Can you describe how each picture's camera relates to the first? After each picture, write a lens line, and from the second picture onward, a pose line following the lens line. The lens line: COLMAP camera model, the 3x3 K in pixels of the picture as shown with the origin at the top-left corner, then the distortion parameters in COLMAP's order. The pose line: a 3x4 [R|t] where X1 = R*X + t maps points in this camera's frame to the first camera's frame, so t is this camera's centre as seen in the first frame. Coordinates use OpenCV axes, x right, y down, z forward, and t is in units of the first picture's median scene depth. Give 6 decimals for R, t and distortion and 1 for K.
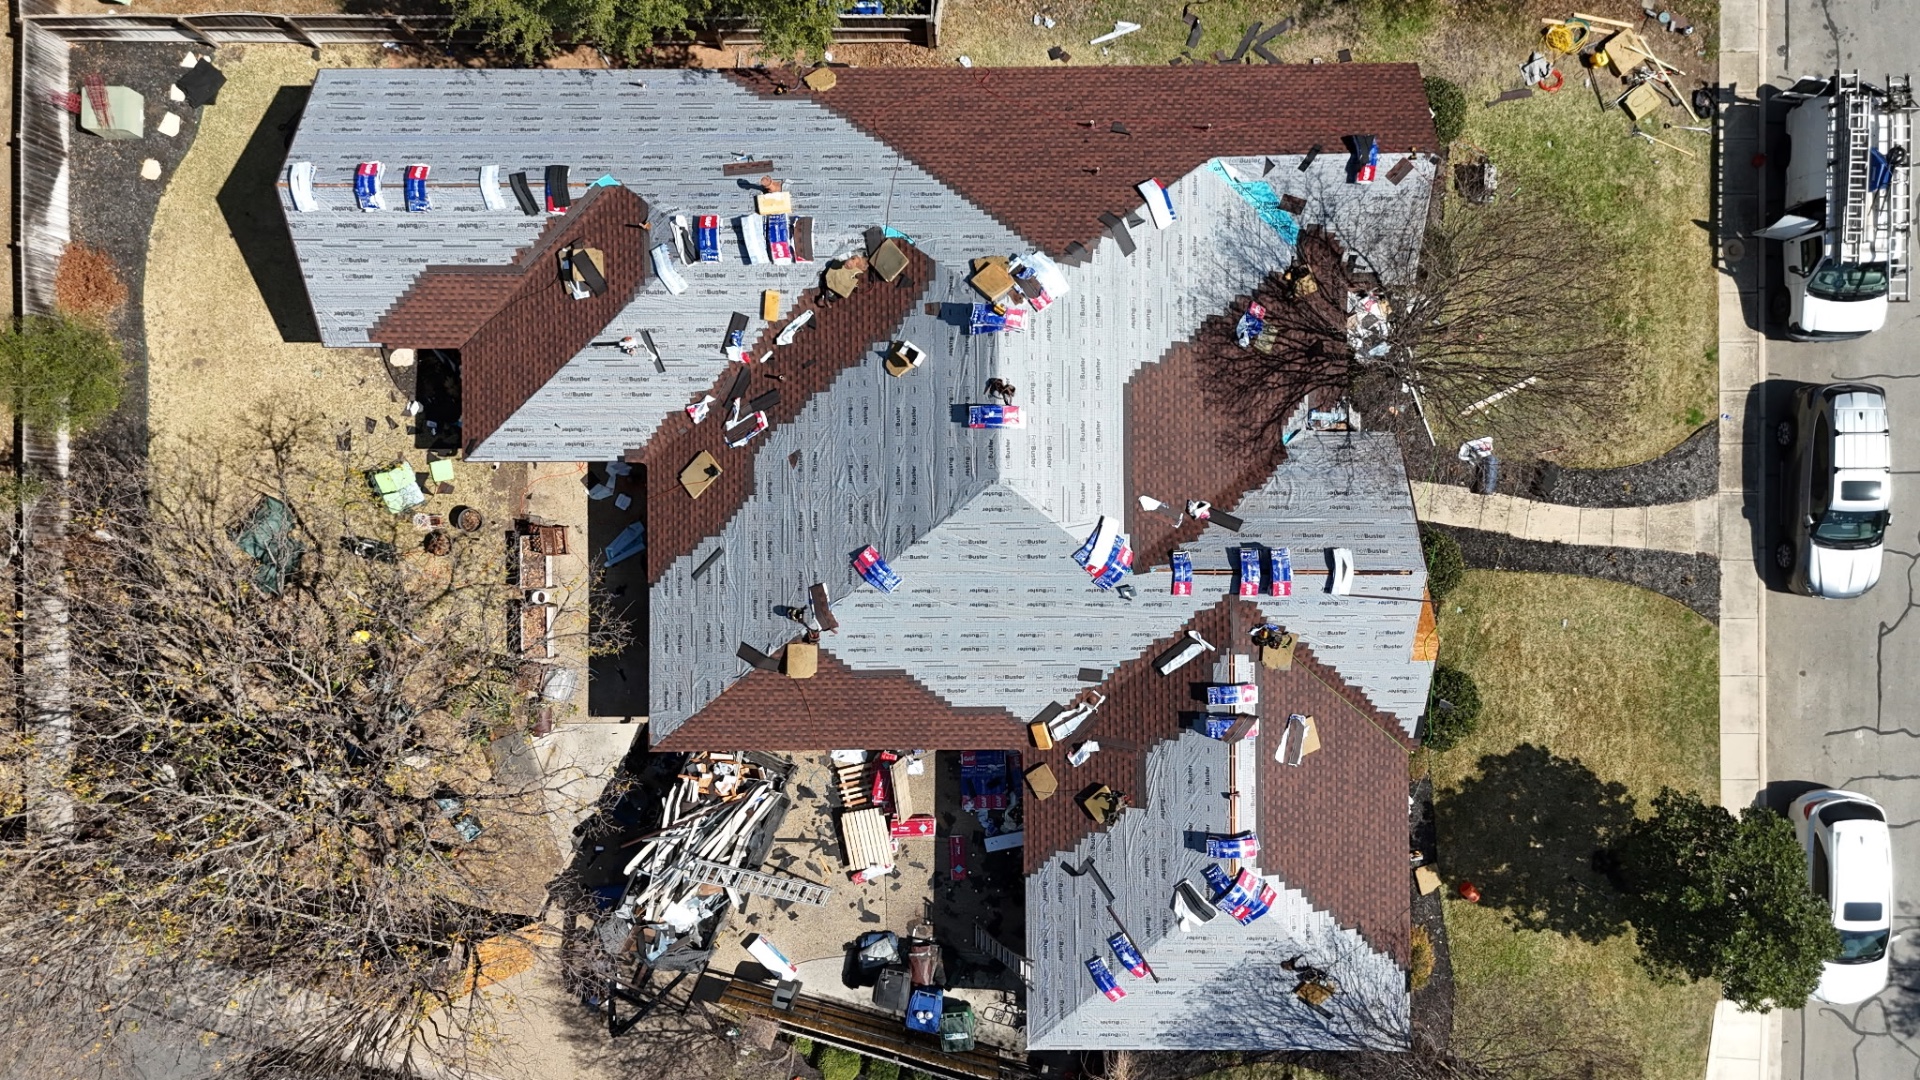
lens RADIAL K [[1415.4, 0, 960.0], [0, 1415.4, 540.0], [0, 0, 1]] dist [0.089402, -0.097514]
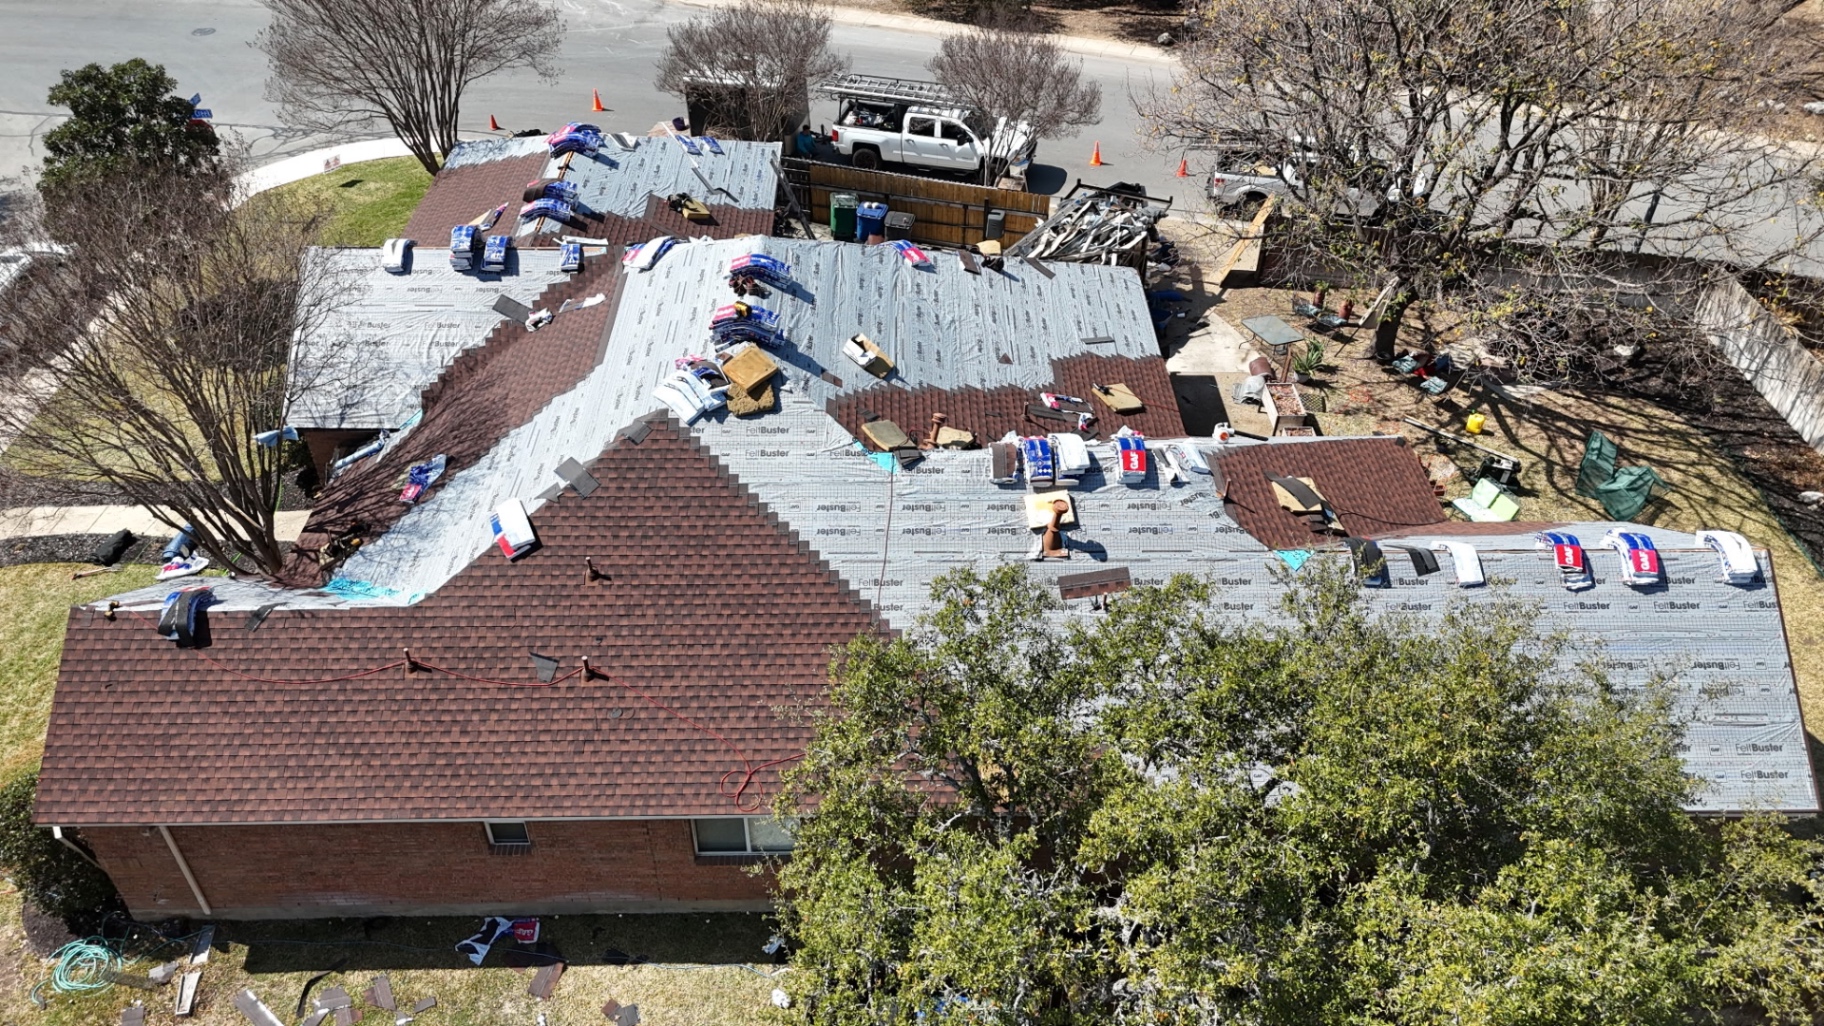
lens RADIAL K [[1344.6, 0, 912.0], [0, 1344.6, 513.0], [0, 0, 1]] dist [0.089402, -0.097514]
pose [[-0.999948, 0.010182, -0.000948, -0.053502], [-0.007204, -0.635671, 0.771926, -0.670050], [0.007257, 0.771893, 0.635711, 0.501465]]
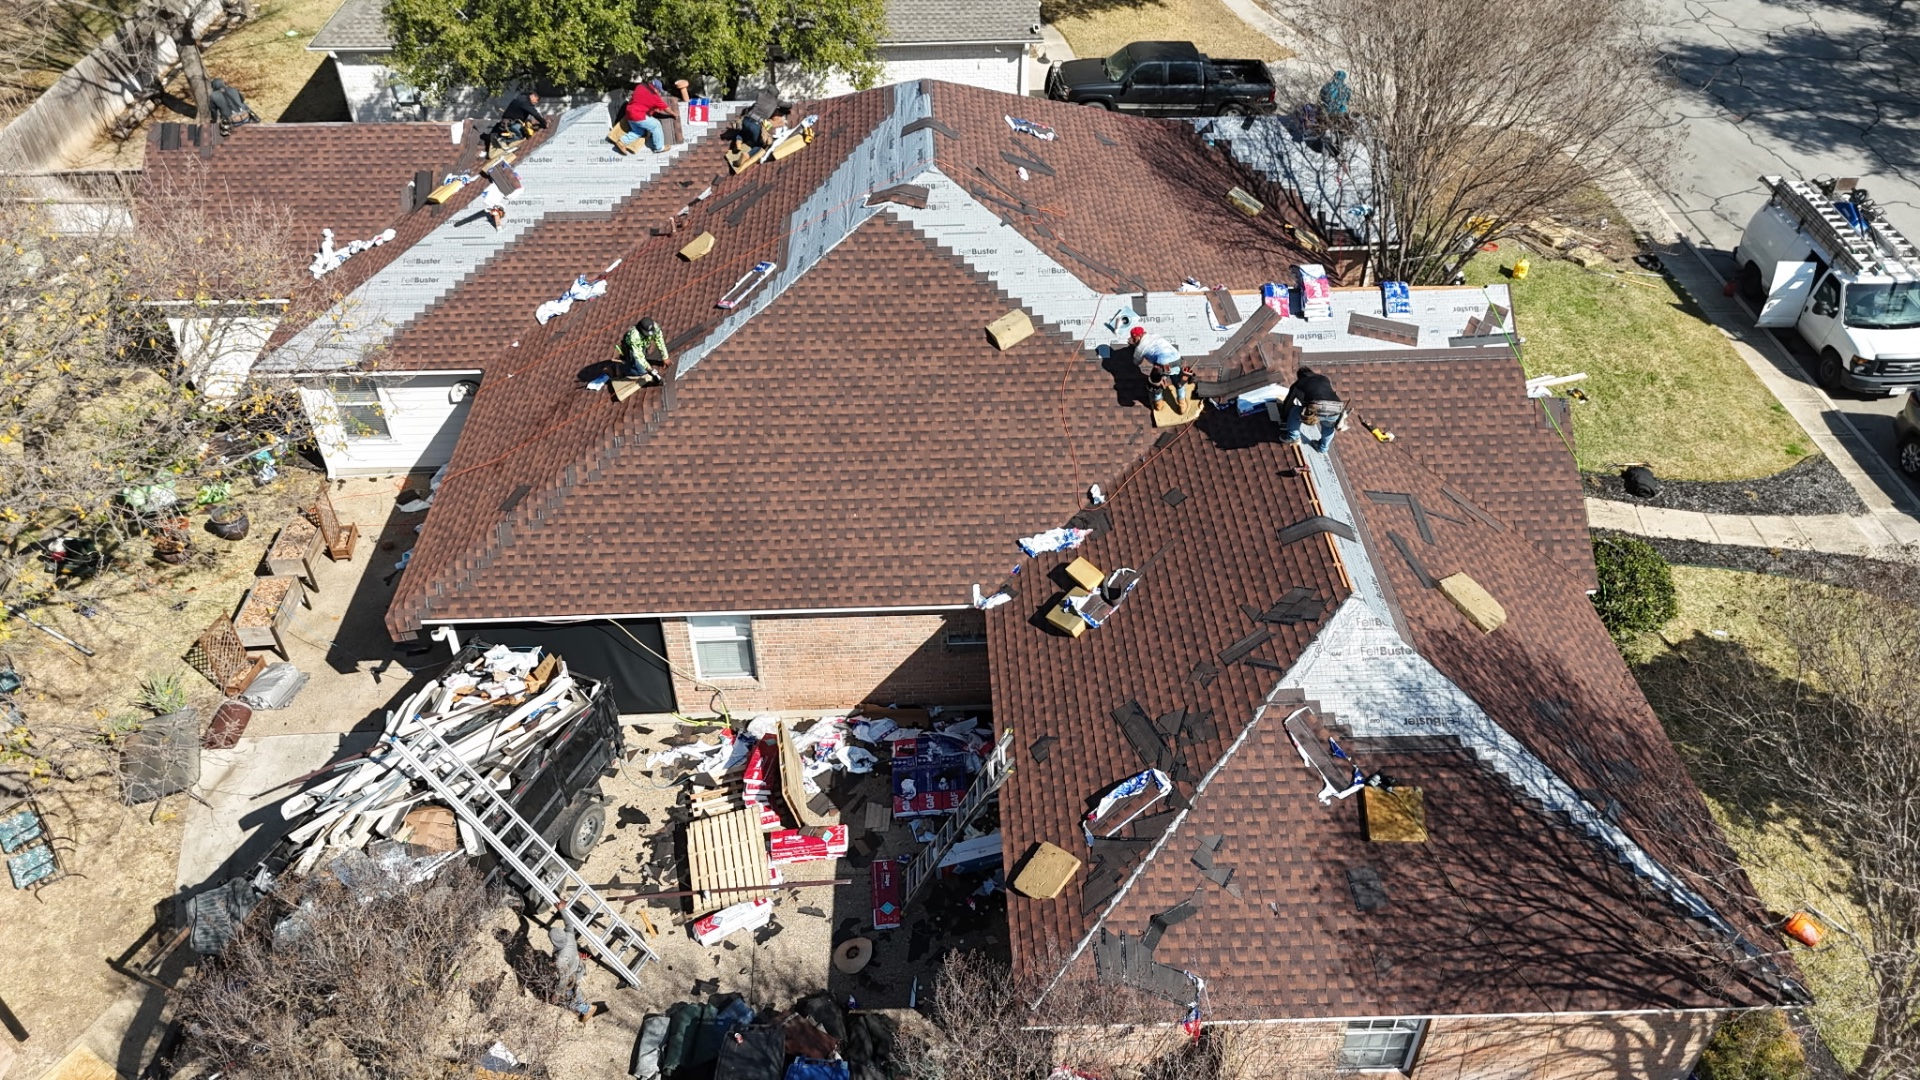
lens RADIAL K [[1415.4, 0, 960.0], [0, 1415.4, 540.0], [0, 0, 1]] dist [0.089402, -0.097514]
pose [[0.999507, -0.017729, 0.025904, 0.016579], [0.031249, 0.640089, -0.767665, 0.589440], [-0.002970, 0.768096, 0.640327, 0.543893]]
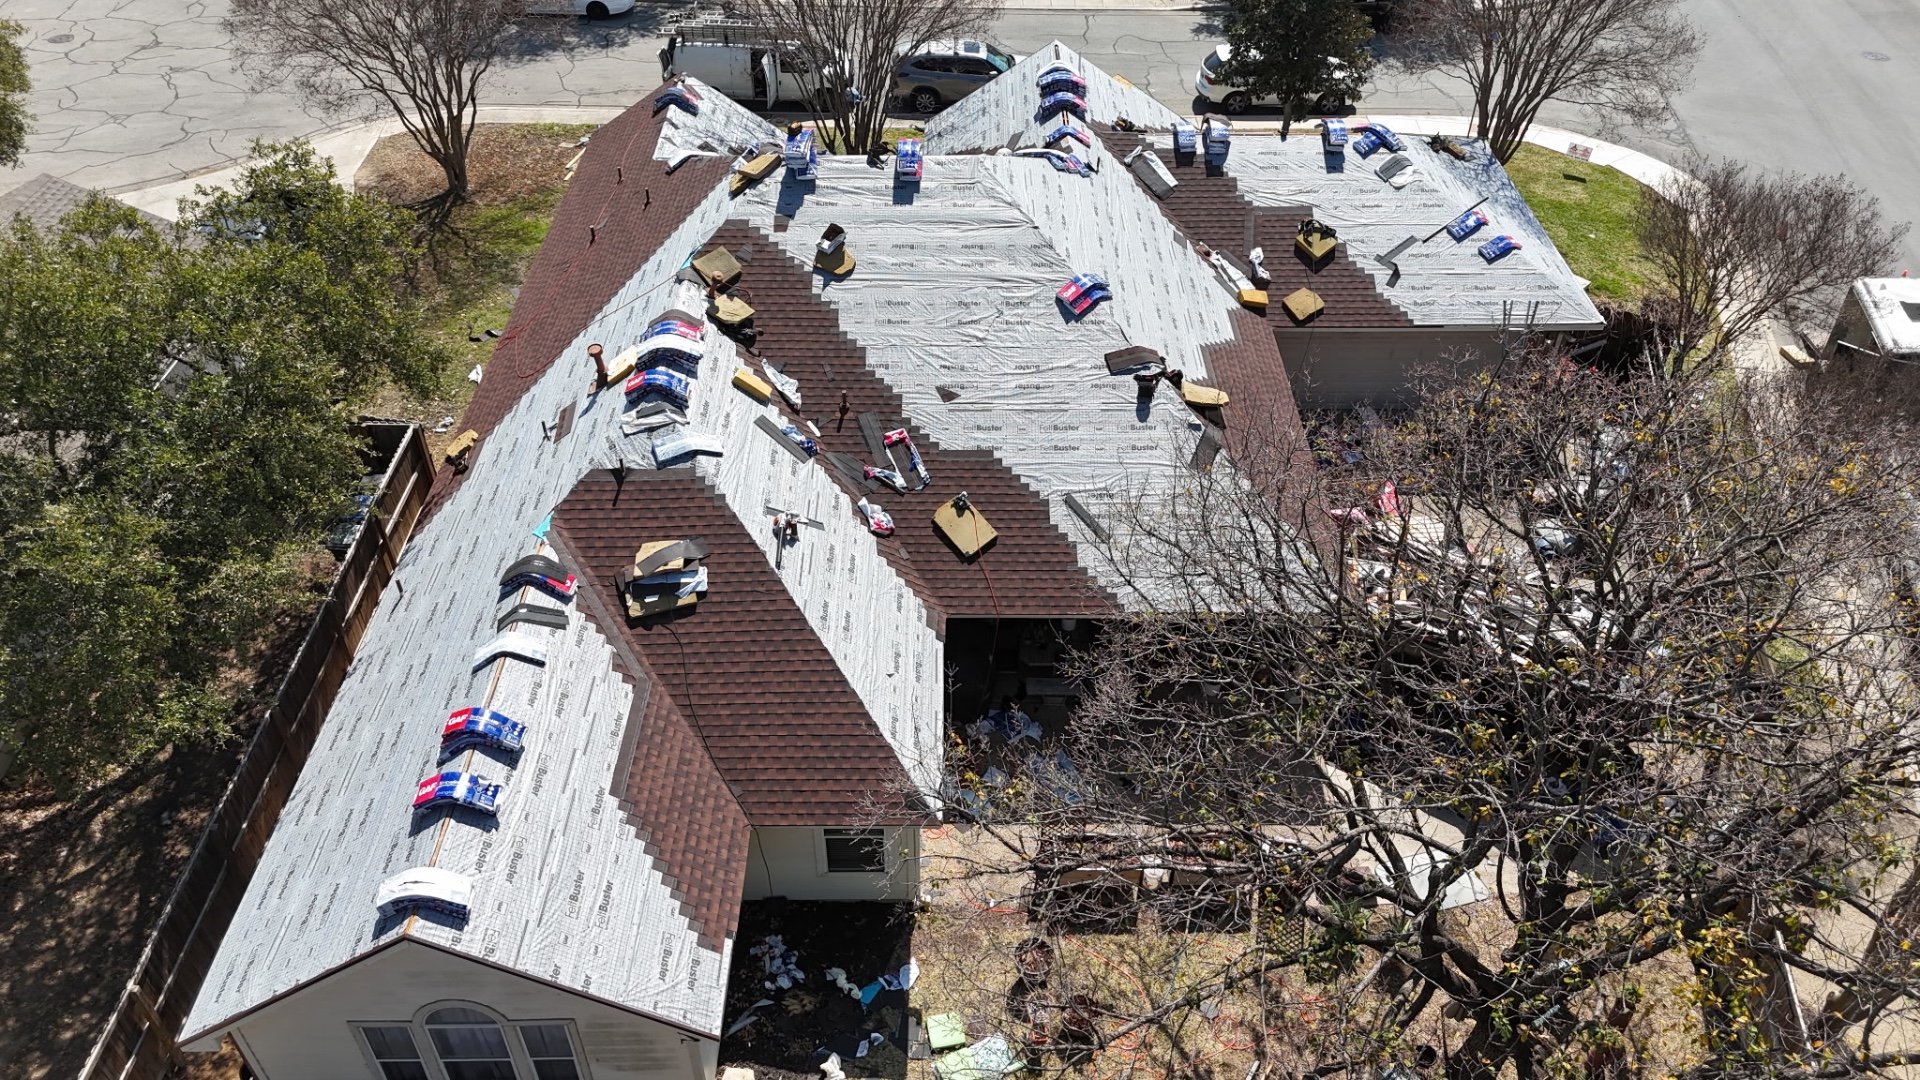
lens RADIAL K [[1415.4, 0, 960.0], [0, 1415.4, 540.0], [0, 0, 1]] dist [0.089402, -0.097514]
pose [[0.000564, -0.639387, 0.768885, -0.695962], [0.999992, 0.003500, 0.002176, -0.047016], [-0.004082, 0.768877, 0.639383, 0.506808]]
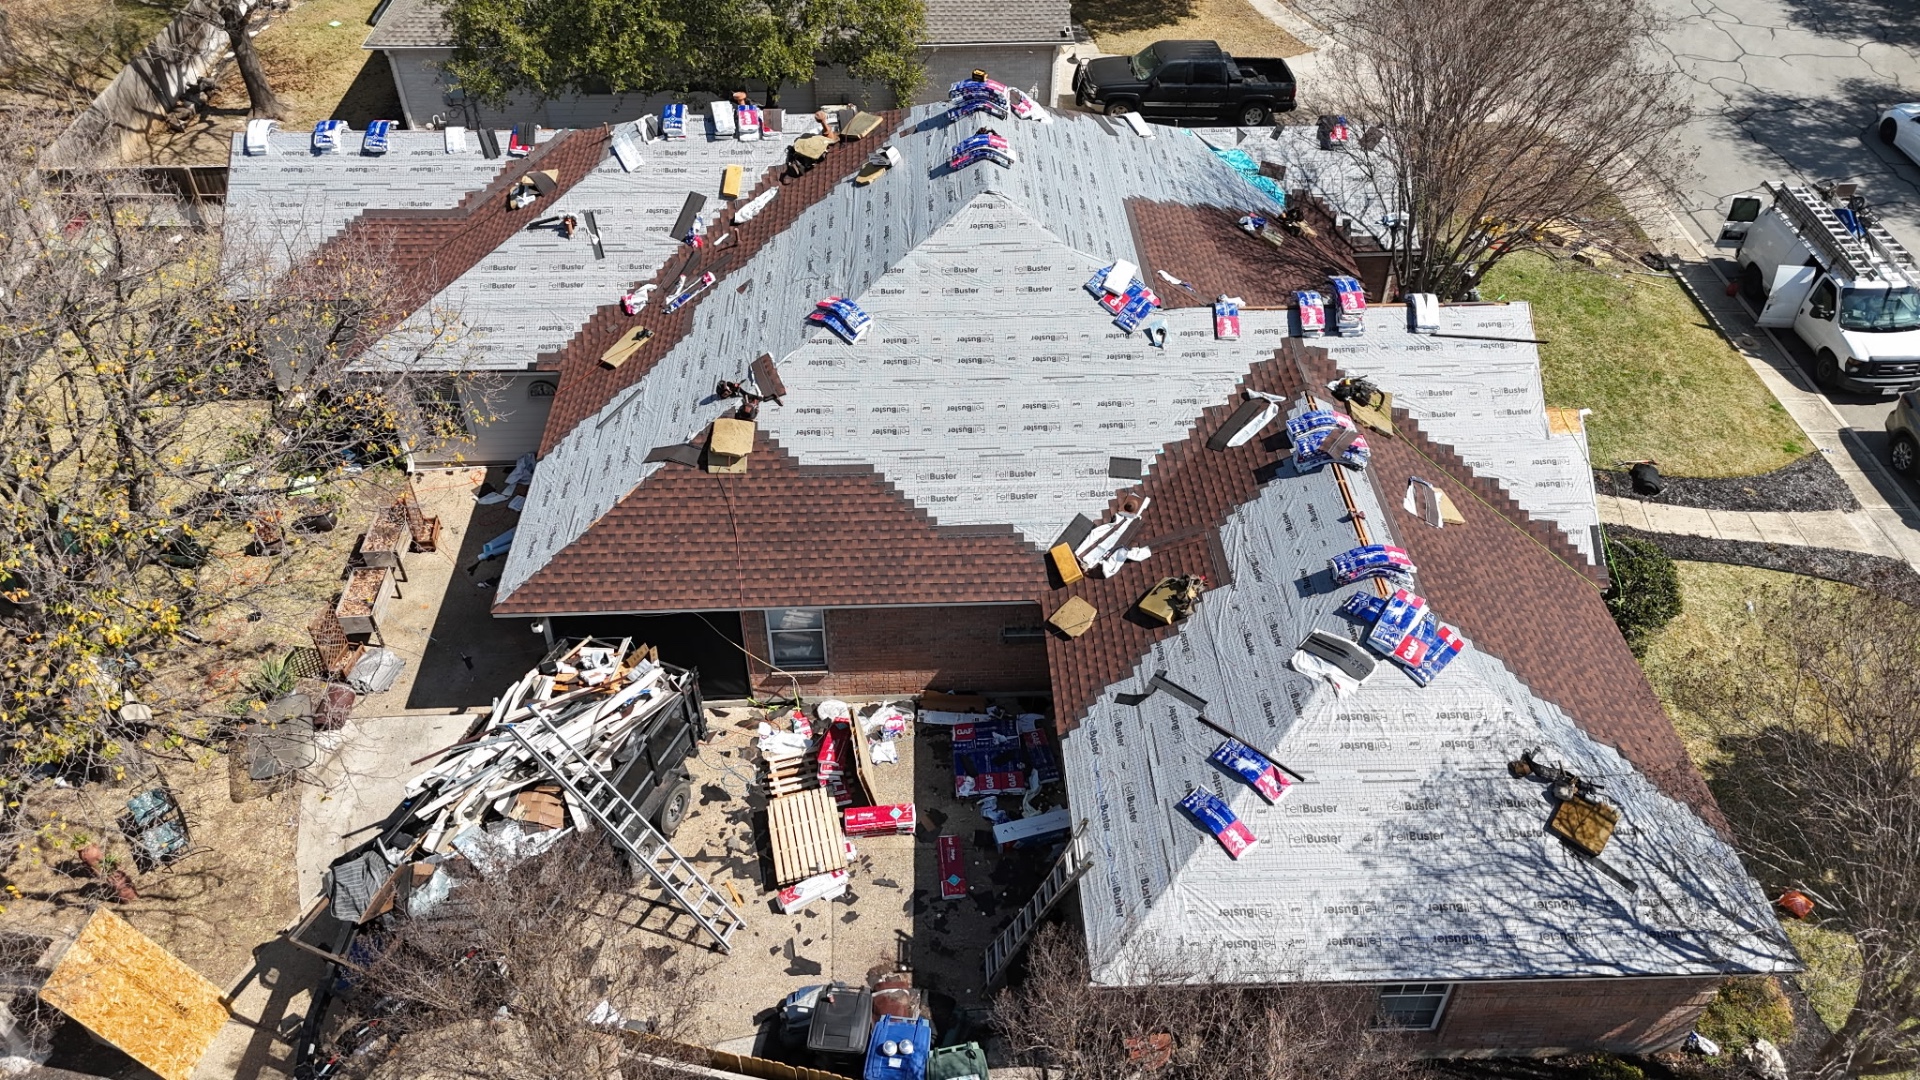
lens RADIAL K [[1415.4, 0, 960.0], [0, 1415.4, 540.0], [0, 0, 1]] dist [0.089402, -0.097514]
pose [[0.999426, -0.014771, 0.030495, -0.015103], [0.032657, 0.659904, -0.750640, 0.613748], [-0.009036, 0.751204, 0.660008, 0.500327]]
